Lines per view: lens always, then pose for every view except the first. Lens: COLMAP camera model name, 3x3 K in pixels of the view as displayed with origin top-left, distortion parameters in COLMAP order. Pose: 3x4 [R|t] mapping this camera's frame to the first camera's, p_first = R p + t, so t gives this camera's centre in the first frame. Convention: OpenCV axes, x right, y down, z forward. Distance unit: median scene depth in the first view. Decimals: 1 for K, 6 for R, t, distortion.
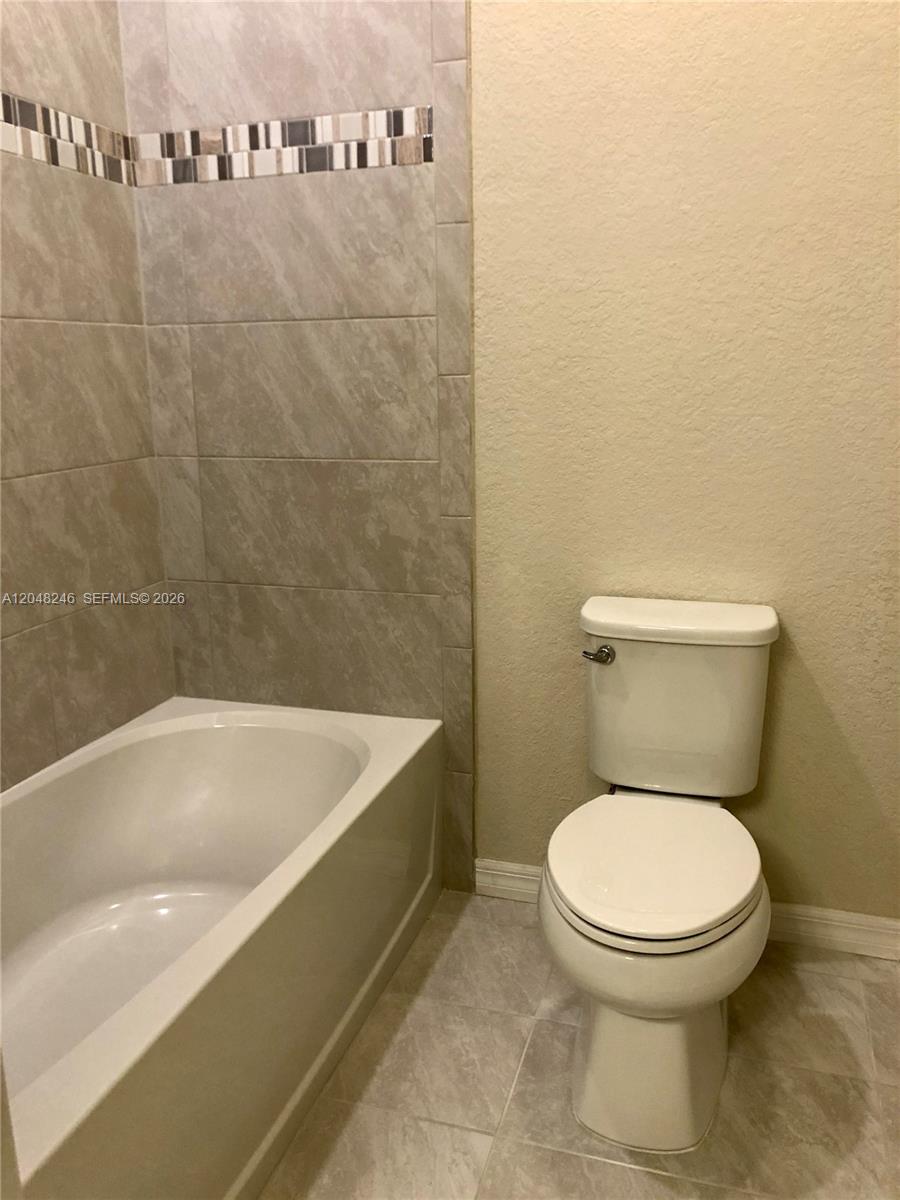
lens RADIAL K [[986.4, 0, 446.2], [0, 986.4, 589.8], [0, 0, 1]] dist [0.018671, -0.003605]
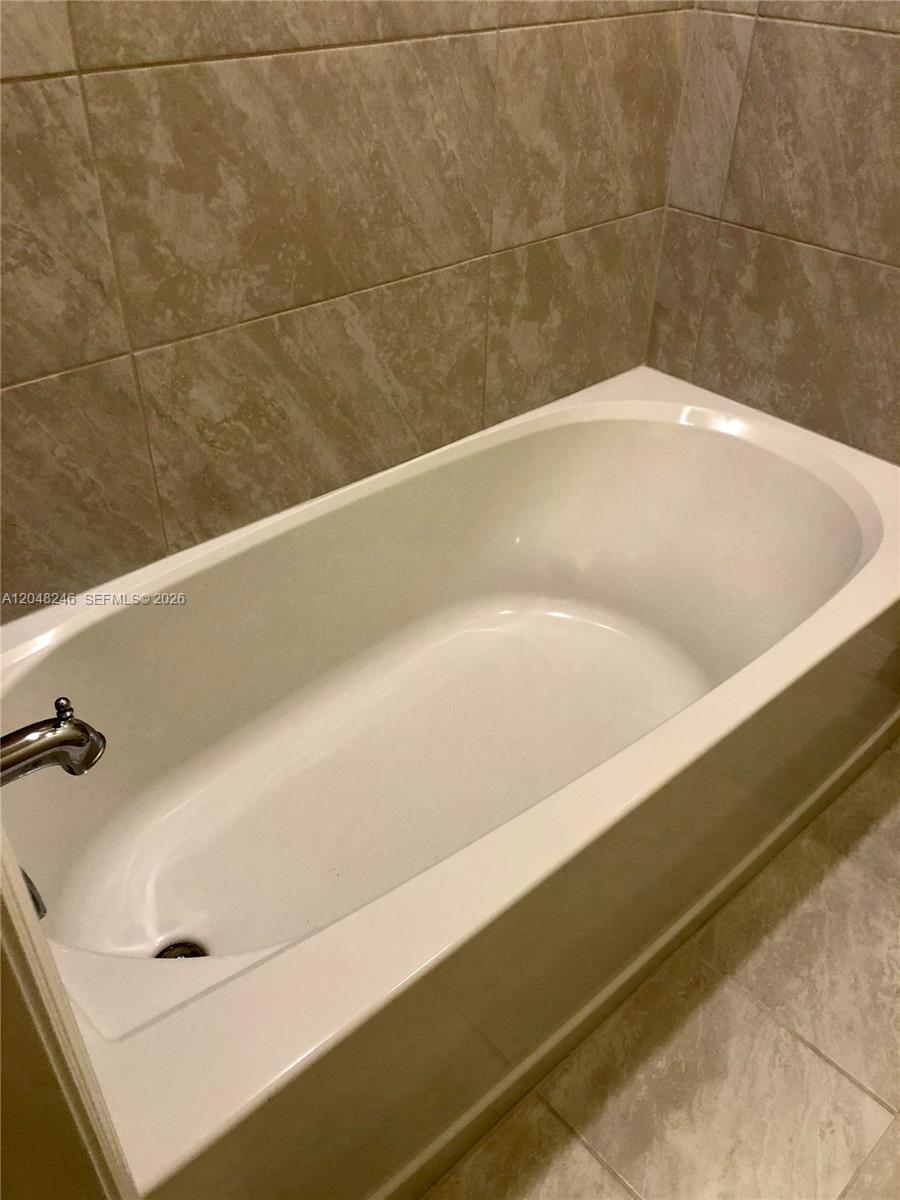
lens RADIAL K [[986.4, 0, 446.2], [0, 986.4, 589.8], [0, 0, 1]] dist [0.018671, -0.003605]
pose [[0.865973, 0.316640, -0.387078, -0.055521], [-0.141551, 0.897561, 0.417549, -0.040472], [0.479639, -0.306795, 0.822085, 0.250886]]
